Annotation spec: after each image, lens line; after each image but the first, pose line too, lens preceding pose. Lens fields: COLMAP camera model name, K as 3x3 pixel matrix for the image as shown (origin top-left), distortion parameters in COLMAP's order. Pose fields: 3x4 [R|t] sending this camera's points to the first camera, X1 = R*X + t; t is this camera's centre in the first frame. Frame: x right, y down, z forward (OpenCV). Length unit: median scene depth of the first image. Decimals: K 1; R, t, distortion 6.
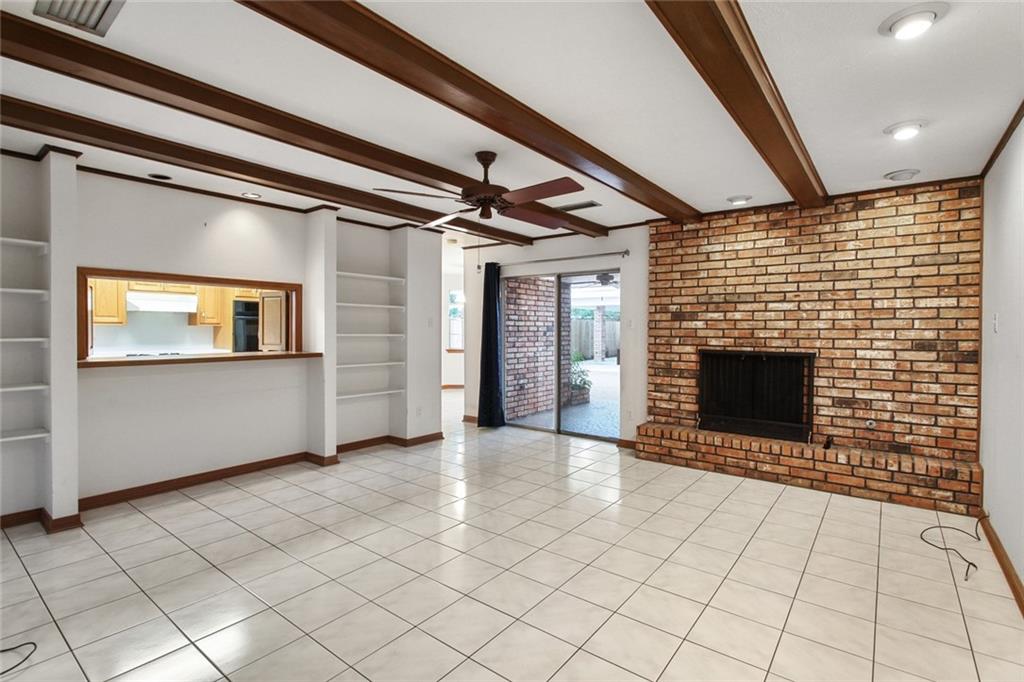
lens RADIAL K [[490.1, 0, 516.9], [0, 490.1, 336.0], [0, 0, 1]] dist [-0.001661, 0.000073]
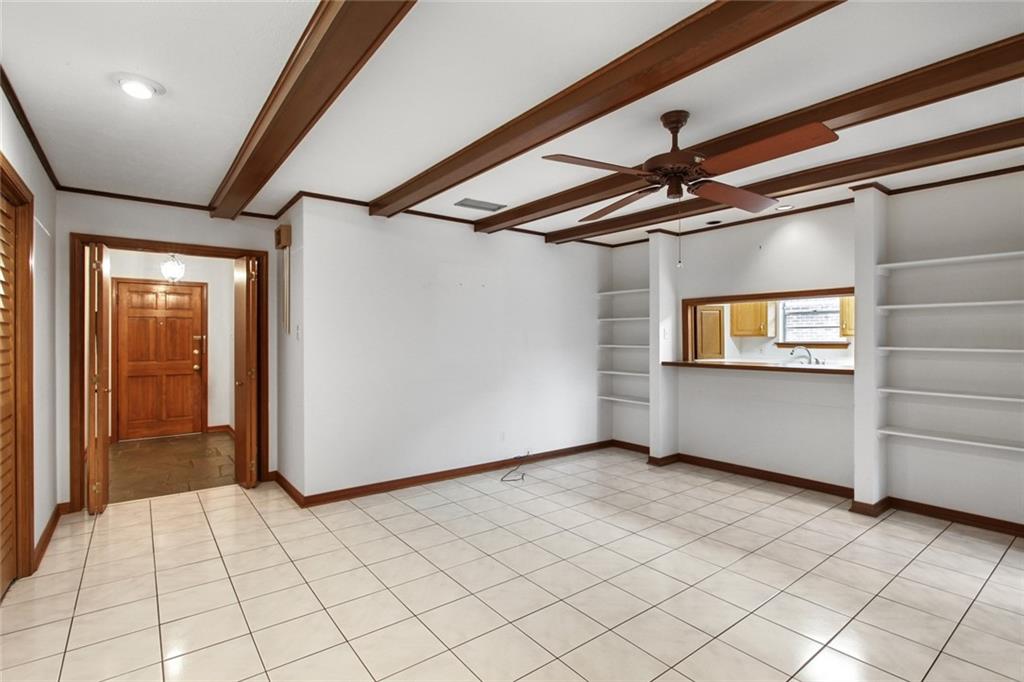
lens RADIAL K [[490.1, 0, 518.2], [0, 490.1, 340.4], [0, 0, 1]] dist [-0.001661, 0.000073]
pose [[-0.249564, -0.000576, -0.968358, 0.642593], [-0.015998, 0.999866, 0.003528, -0.011014], [0.968226, 0.016372, -0.249539, 0.819577]]
